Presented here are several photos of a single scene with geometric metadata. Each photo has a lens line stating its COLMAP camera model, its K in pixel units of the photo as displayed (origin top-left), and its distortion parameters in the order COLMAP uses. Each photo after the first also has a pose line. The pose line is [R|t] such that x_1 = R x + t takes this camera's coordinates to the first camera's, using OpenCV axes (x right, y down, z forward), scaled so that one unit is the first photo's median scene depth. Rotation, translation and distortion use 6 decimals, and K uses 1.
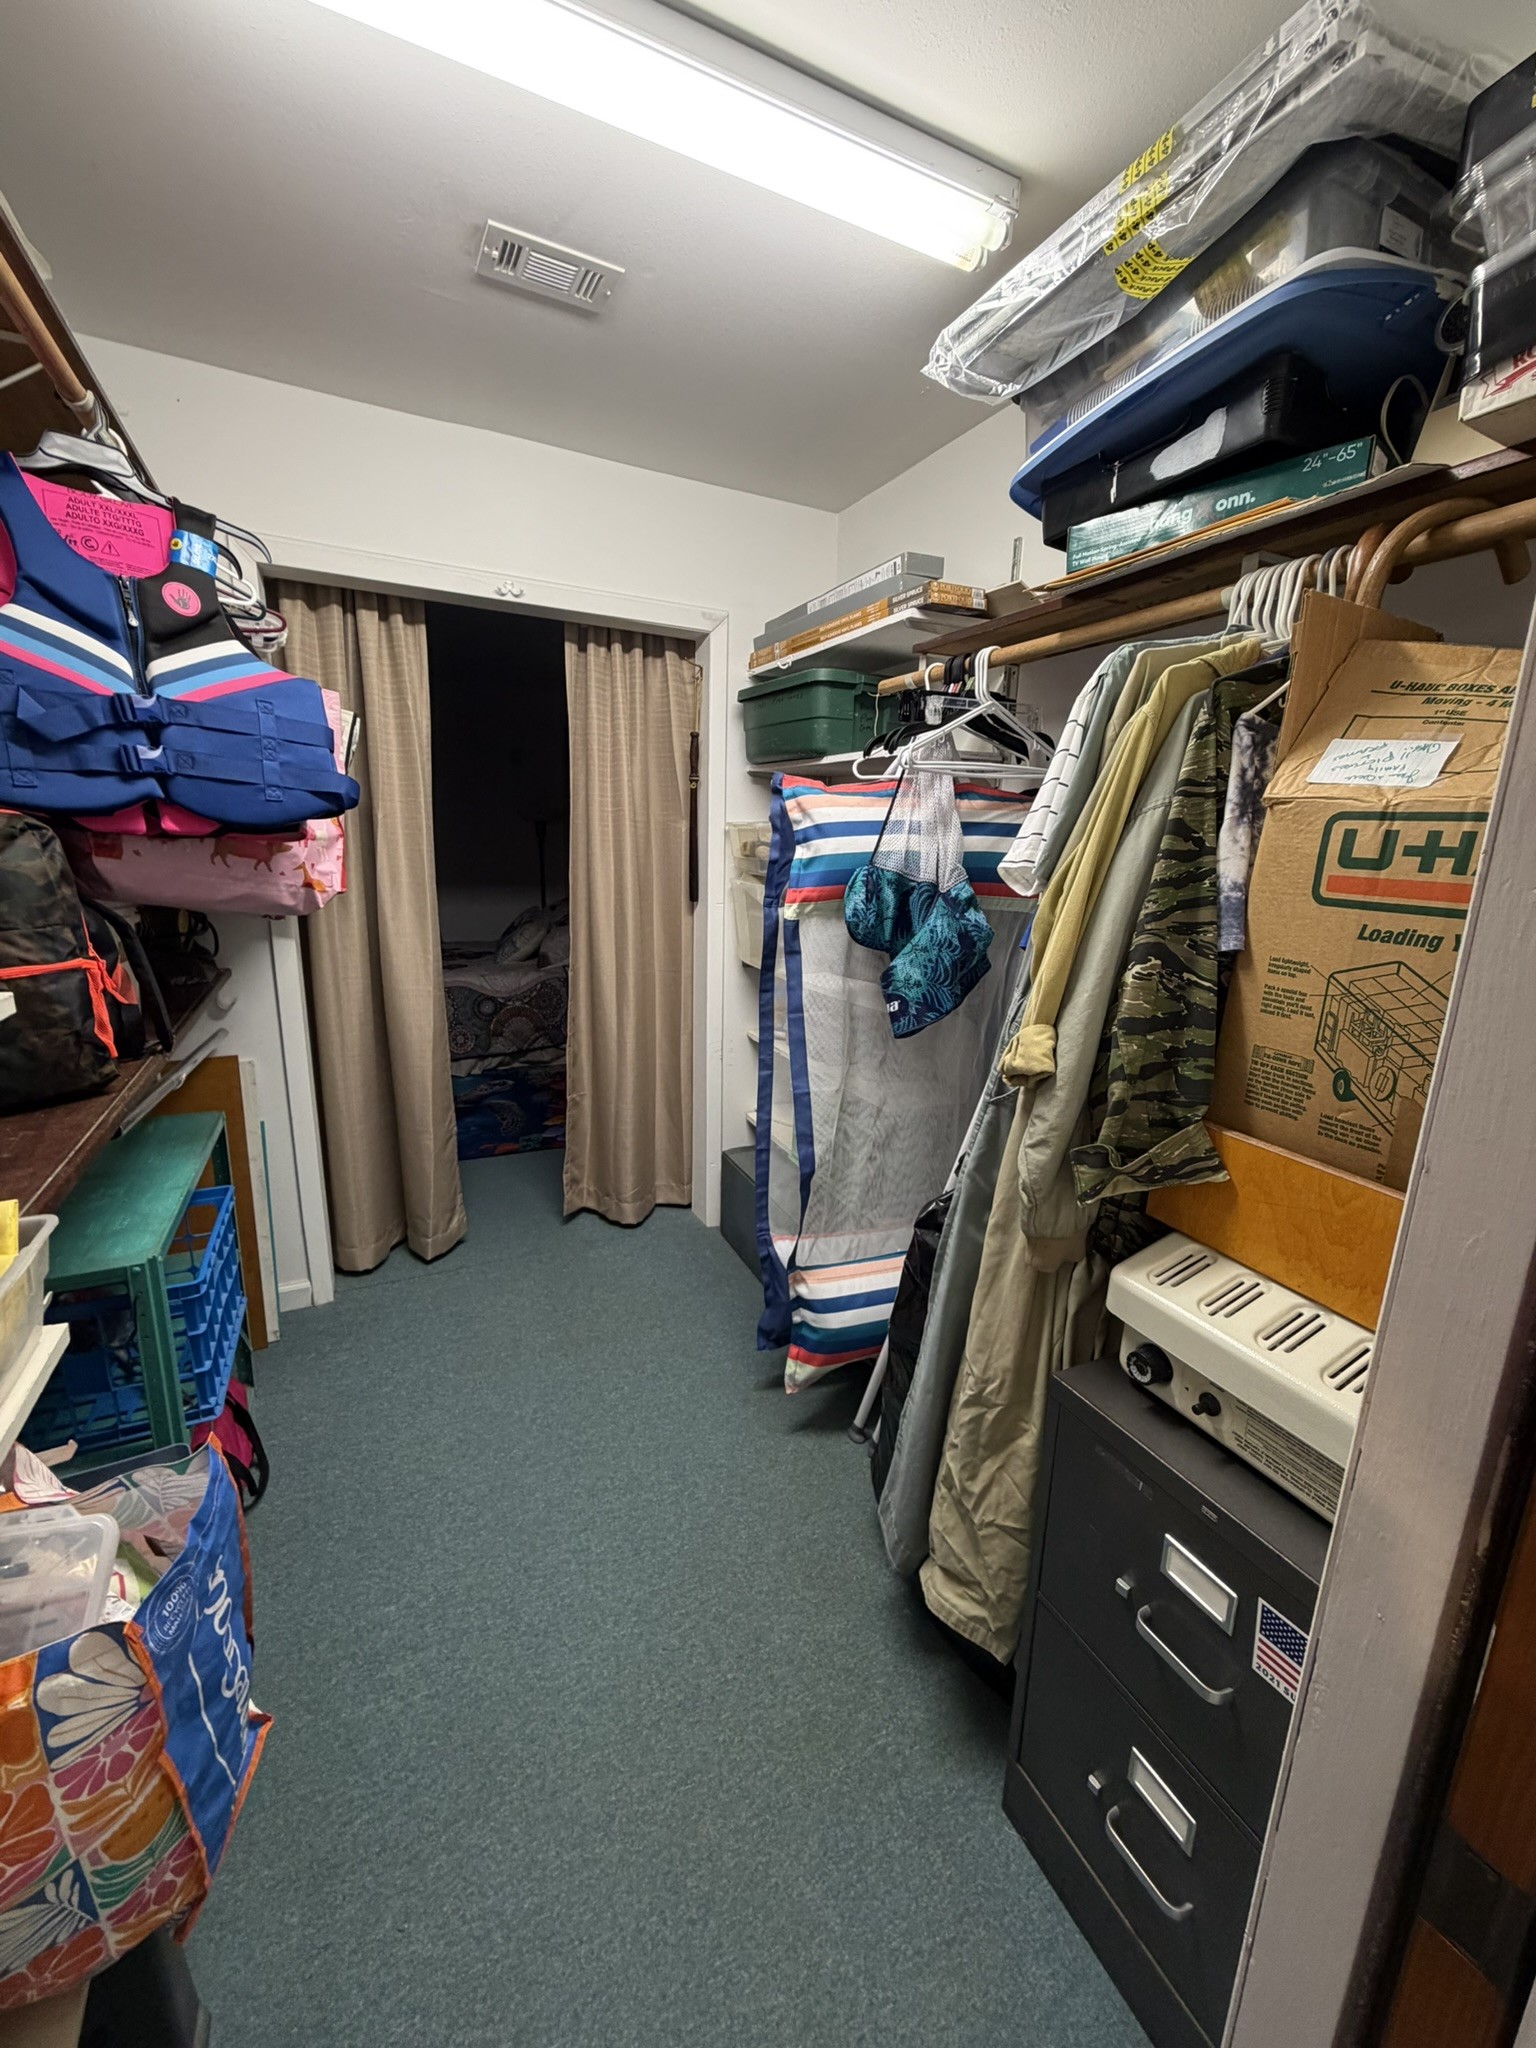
lens RADIAL K [[817.5, 0, 775.5], [0, 817.5, 1021.1], [0, 0, 1]] dist [-0.001287, 0.000054]
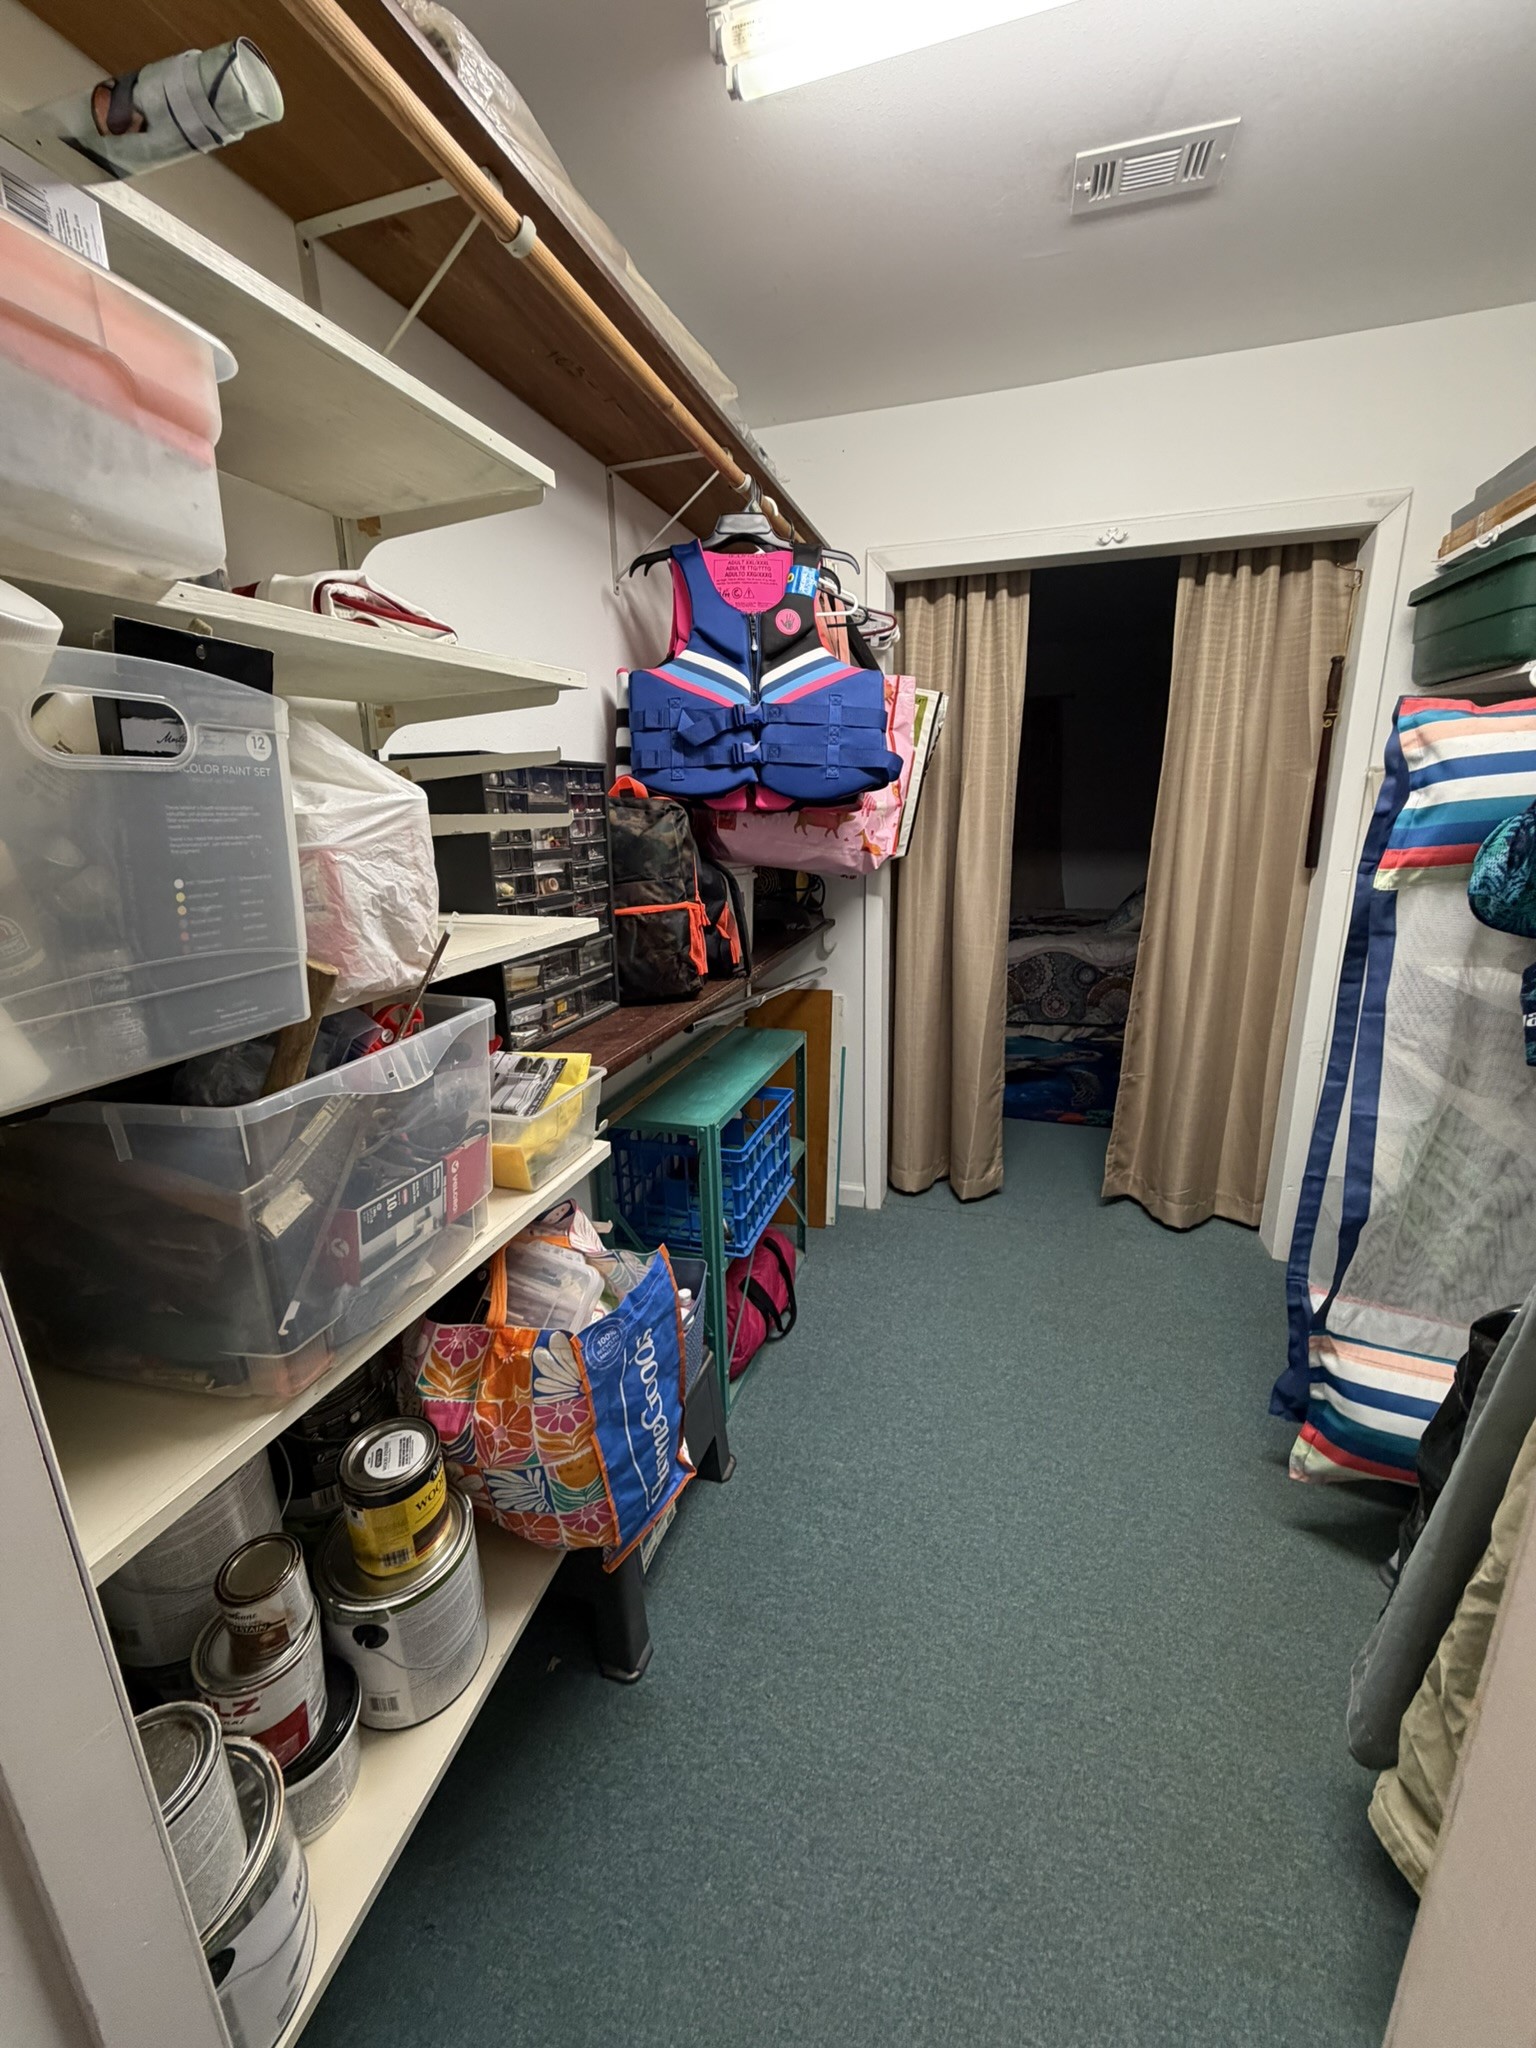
lens RADIAL K [[817.5, 0, 758.9], [0, 817.5, 1021.4], [0, 0, 1]] dist [-0.001287, 0.000054]
pose [[0.713112, 0.137050, -0.687524, 0.145848], [-0.110260, 0.990426, 0.083066, -0.001835], [0.692325, 0.016572, 0.721396, 0.046270]]
